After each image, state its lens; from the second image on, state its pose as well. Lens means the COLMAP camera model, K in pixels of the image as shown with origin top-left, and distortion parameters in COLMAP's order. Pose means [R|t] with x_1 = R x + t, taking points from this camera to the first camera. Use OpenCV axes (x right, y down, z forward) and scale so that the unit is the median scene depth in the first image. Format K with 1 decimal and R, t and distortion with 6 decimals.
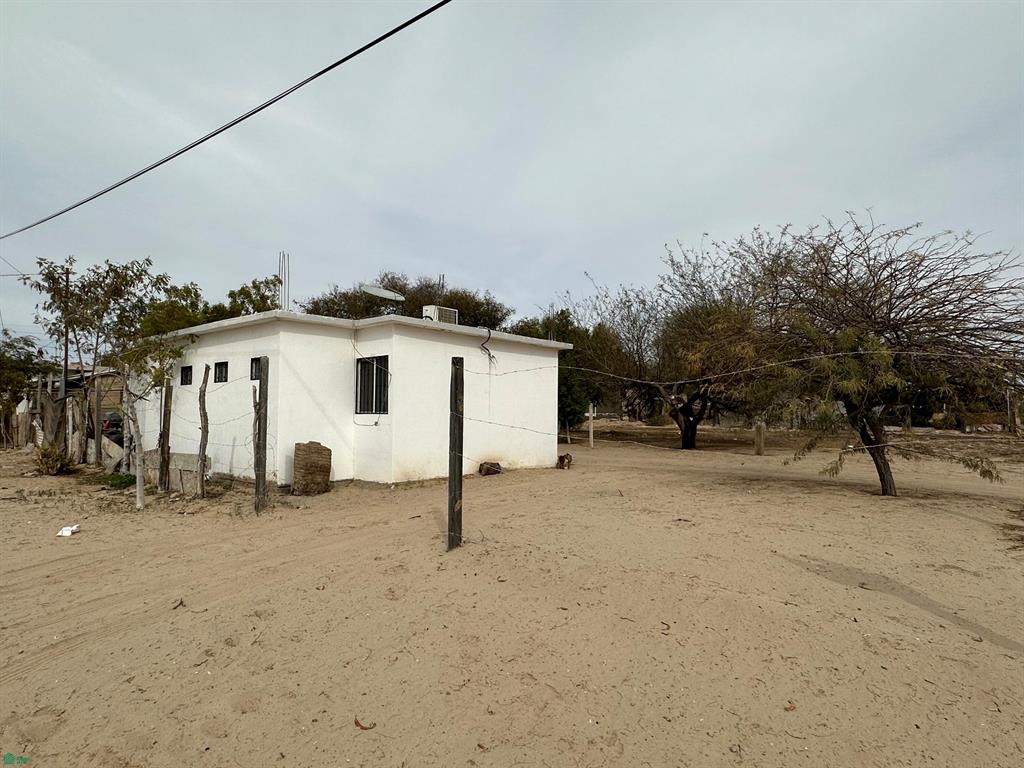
lens RADIAL K [[596.4, 0, 512.0], [0, 596.4, 384.0], [0, 0, 1]] dist [-0.003867, -0.000657]
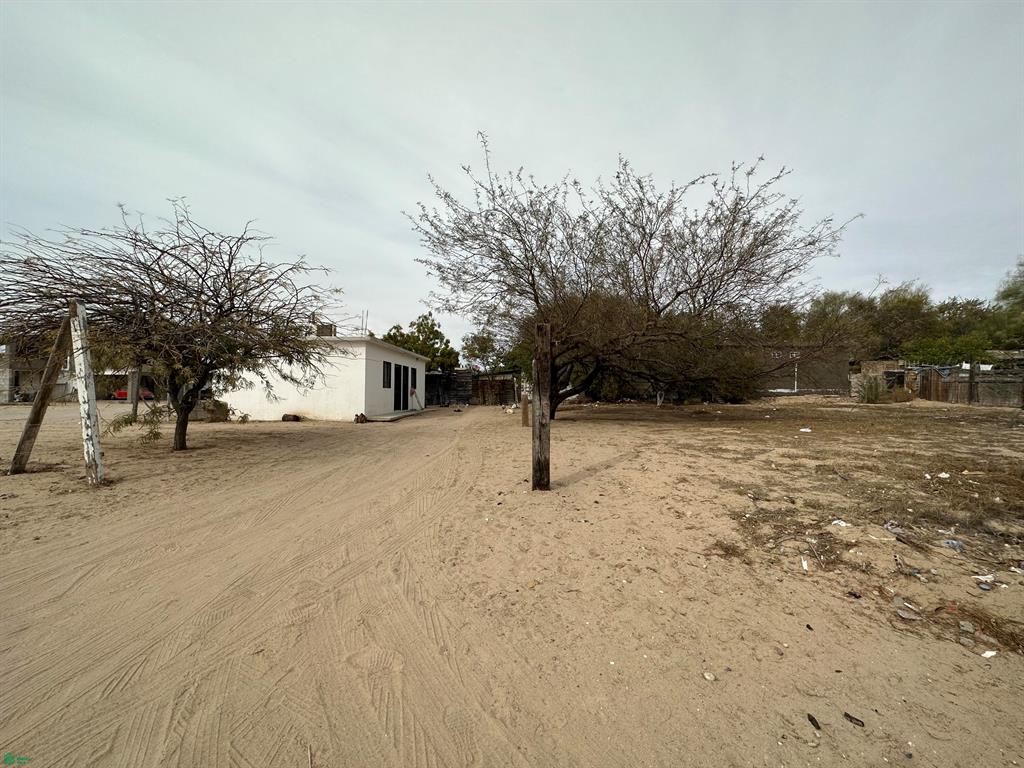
lens RADIAL K [[409.2, 0, 512.0], [0, 409.2, 384.0], [0, 0, 1]] dist [-0.001386, 0.000682]
pose [[0.612626, -0.025093, -0.789974, 1.262479], [0.039344, 0.999225, -0.001229, 0.071063], [0.789393, -0.030328, 0.613139, 0.782773]]
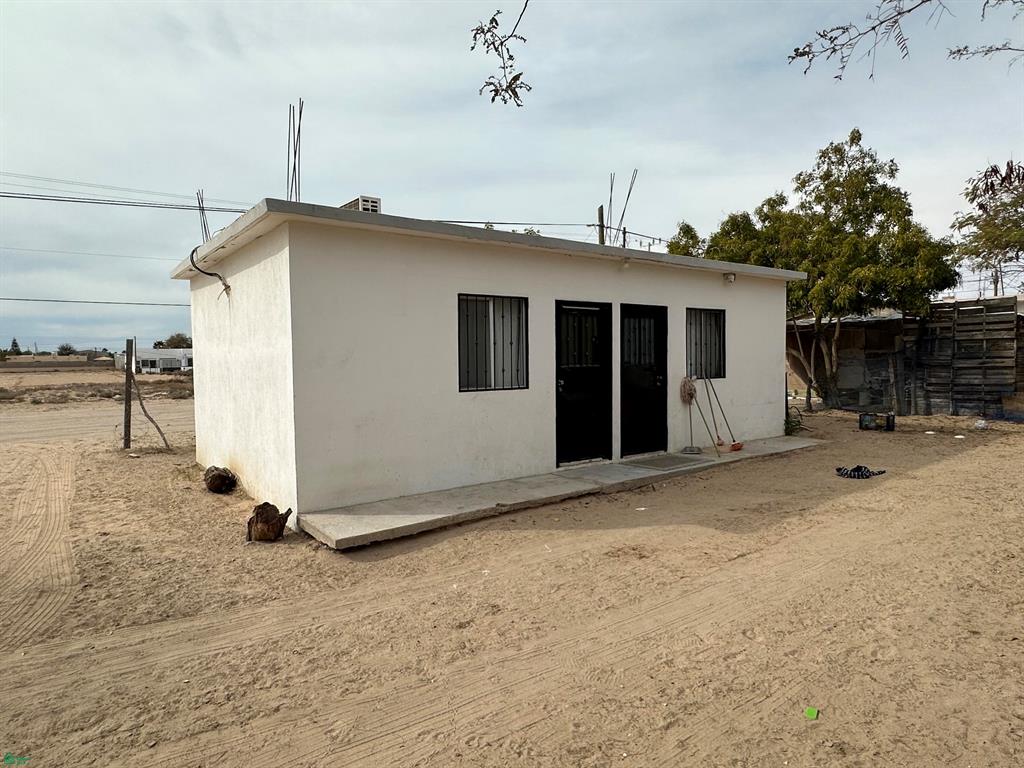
lens RADIAL K [[621.5, 0, 512.0], [0, 621.5, 384.0], [0, 0, 1]] dist [-0.005405, -0.000972]
pose [[-0.226011, 0.036817, -0.973429, 0.495175], [0.057570, 0.998044, 0.024381, 0.048473], [0.972422, -0.050530, -0.227689, 1.425593]]
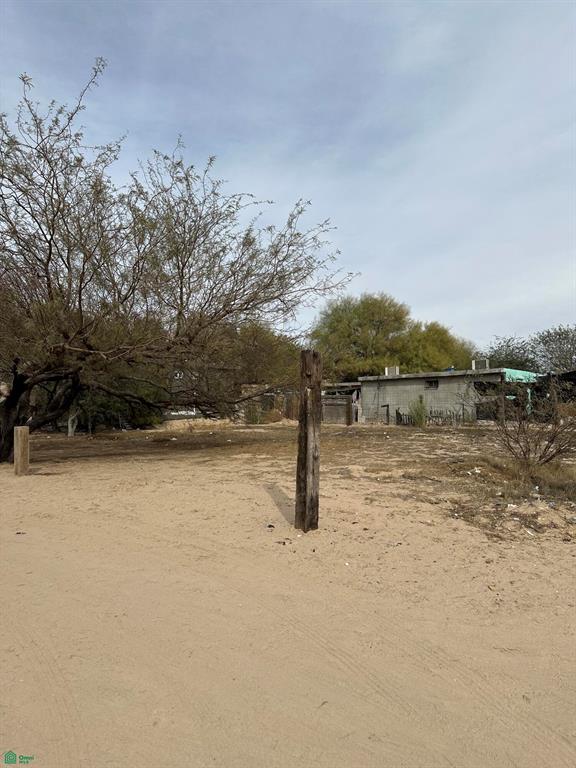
lens RADIAL K [[555.7, 0, 288.0], [0, 555.7, 384.0], [0, 0, 1]] dist [-0.005868, -0.002465]
pose [[0.999733, -0.022749, 0.004097, 0.943013], [0.022785, 0.999702, -0.008806, 0.054868], [-0.003896, 0.008897, 0.999953, 0.572239]]
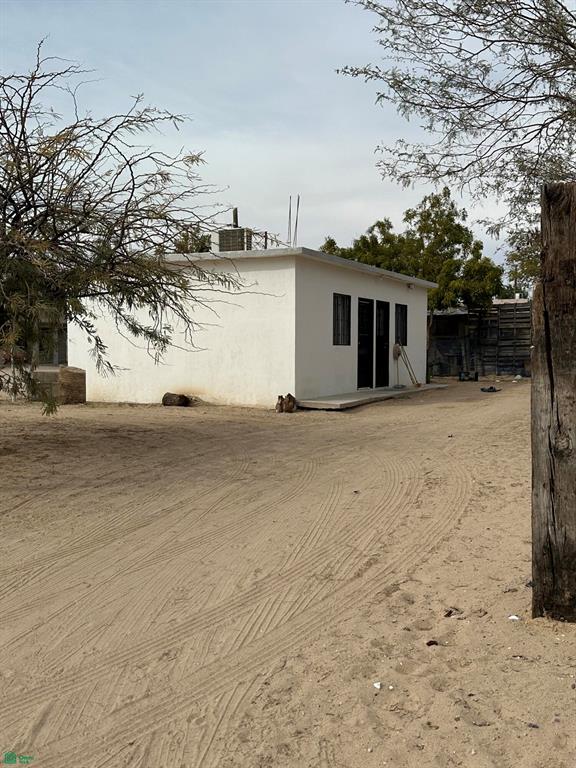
lens RADIAL K [[783.7, 0, 288.6], [0, 783.7, 393.4], [0, 0, 1]] dist [0.062305, -0.033556]
pose [[0.230266, 0.044435, -0.972113, 1.226319], [0.049470, 0.997131, 0.057297, 0.067709], [0.971870, -0.061284, 0.227407, 0.885973]]
